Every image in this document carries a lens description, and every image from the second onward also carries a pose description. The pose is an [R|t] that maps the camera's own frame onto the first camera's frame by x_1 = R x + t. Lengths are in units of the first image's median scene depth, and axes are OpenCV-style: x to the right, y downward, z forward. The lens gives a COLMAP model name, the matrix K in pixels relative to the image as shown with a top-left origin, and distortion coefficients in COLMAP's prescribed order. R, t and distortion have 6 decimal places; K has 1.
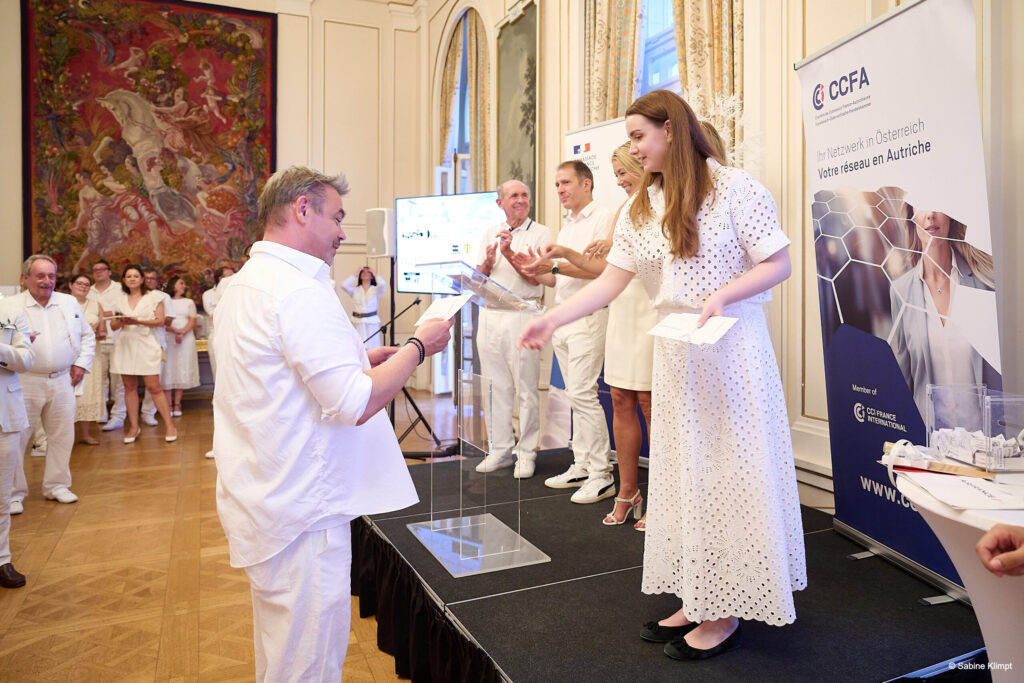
lens RADIAL K [[785.0, 0, 554.5], [0, 785.0, 286.3], [0, 0, 1]] dist [-0.000078, 0.008388]
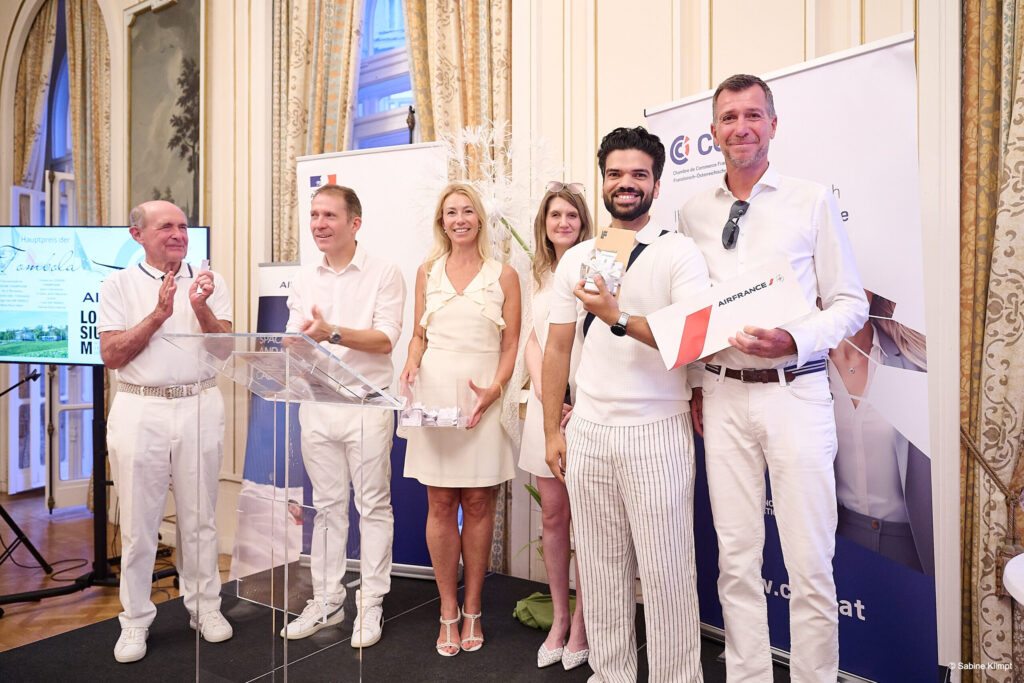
lens RADIAL K [[746.1, 0, 541.4], [0, 746.1, 338.0], [0, 0, 1]] dist [0.013435, -0.008628]
pose [[0.852668, -0.001357, 0.522452, -0.161964], [-0.000070, 0.999996, 0.002711, -0.019257], [-0.522454, -0.002348, 0.852664, 0.236691]]
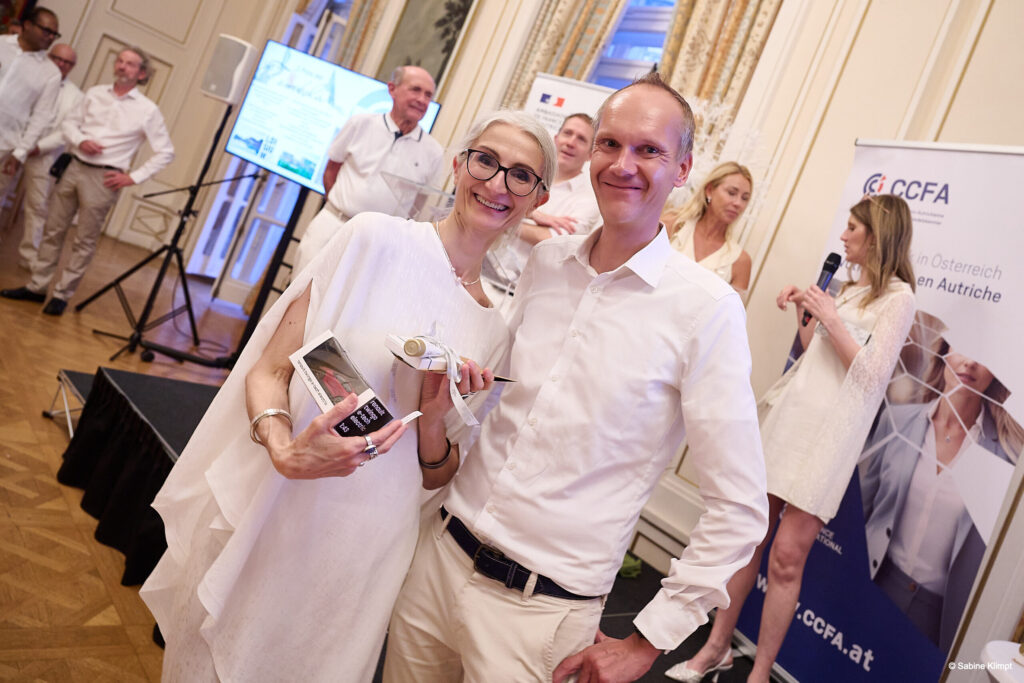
lens RADIAL K [[815.6, 0, 572.9], [0, 815.6, 291.0], [0, 0, 1]] dist [0.001984, 0.001730]
pose [[0.861695, 0.351956, 0.365525, -0.186956], [-0.378528, 0.925589, 0.001121, 0.005885], [-0.337932, -0.139328, 0.930801, 0.134333]]
